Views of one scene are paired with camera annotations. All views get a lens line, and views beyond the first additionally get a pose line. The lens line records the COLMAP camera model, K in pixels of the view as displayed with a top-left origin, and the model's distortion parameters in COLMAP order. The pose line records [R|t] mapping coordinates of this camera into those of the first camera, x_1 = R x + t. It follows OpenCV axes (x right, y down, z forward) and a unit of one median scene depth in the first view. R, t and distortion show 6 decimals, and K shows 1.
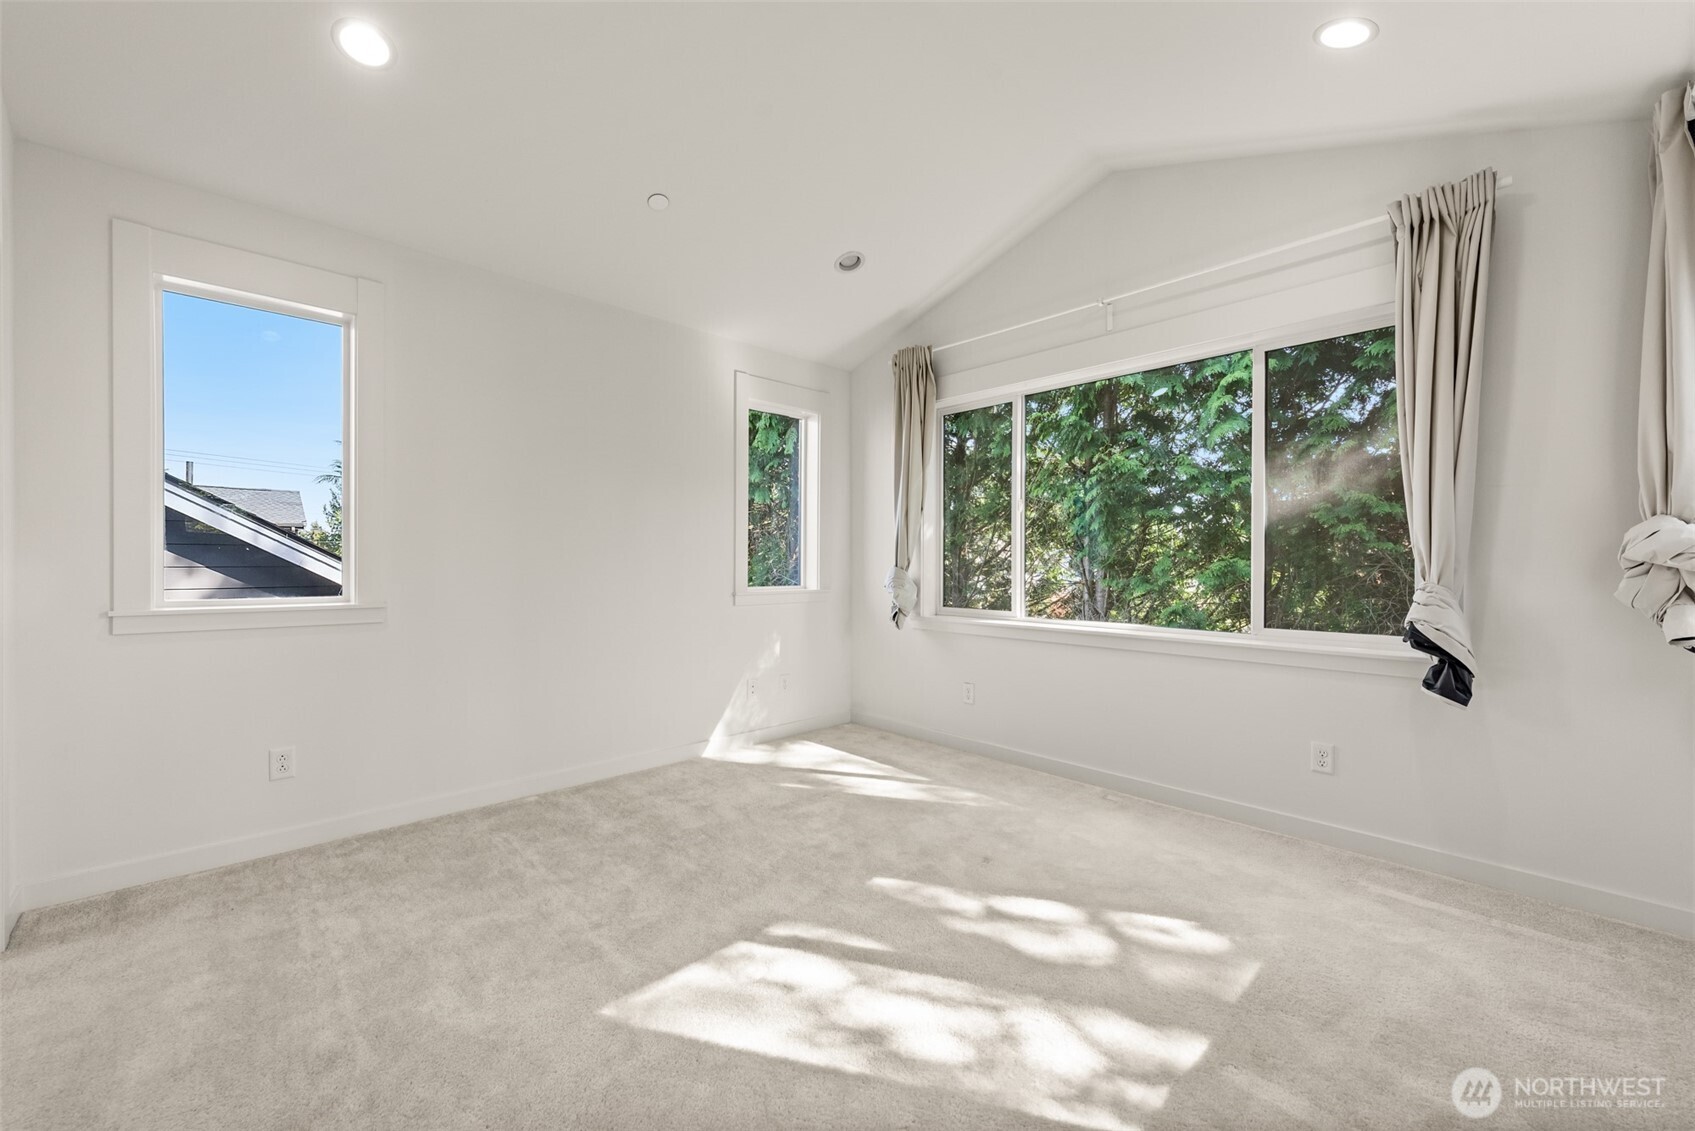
lens RADIAL K [[663.6, 0, 840.8], [0, 663.6, 574.6], [0, 0, 1]] dist [0.013095, -0.004696]
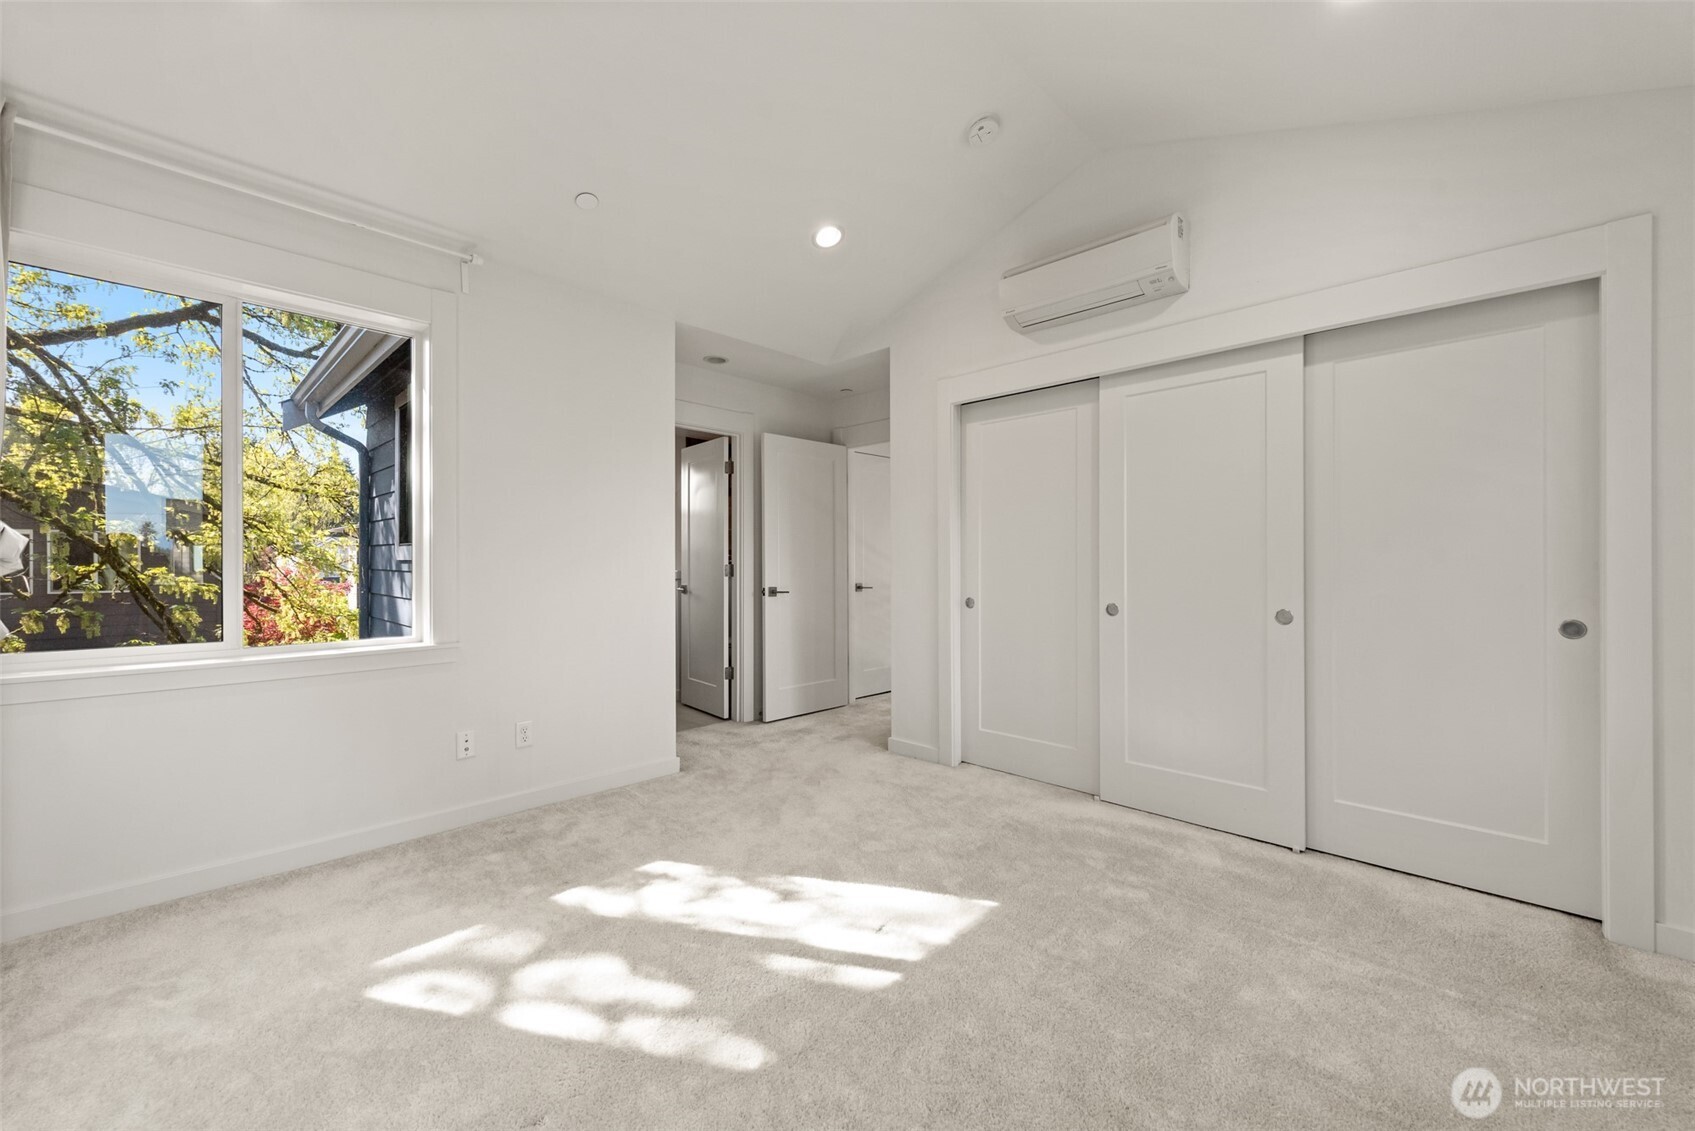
lens RADIAL K [[663.6, 0, 840.8], [0, 663.6, 574.6], [0, 0, 1]] dist [0.013095, -0.004696]
pose [[-0.998060, 0.001531, -0.062233, 0.013284], [0.000831, 0.999936, 0.011283, -0.021347], [0.062247, 0.011210, -0.997998, 2.007227]]
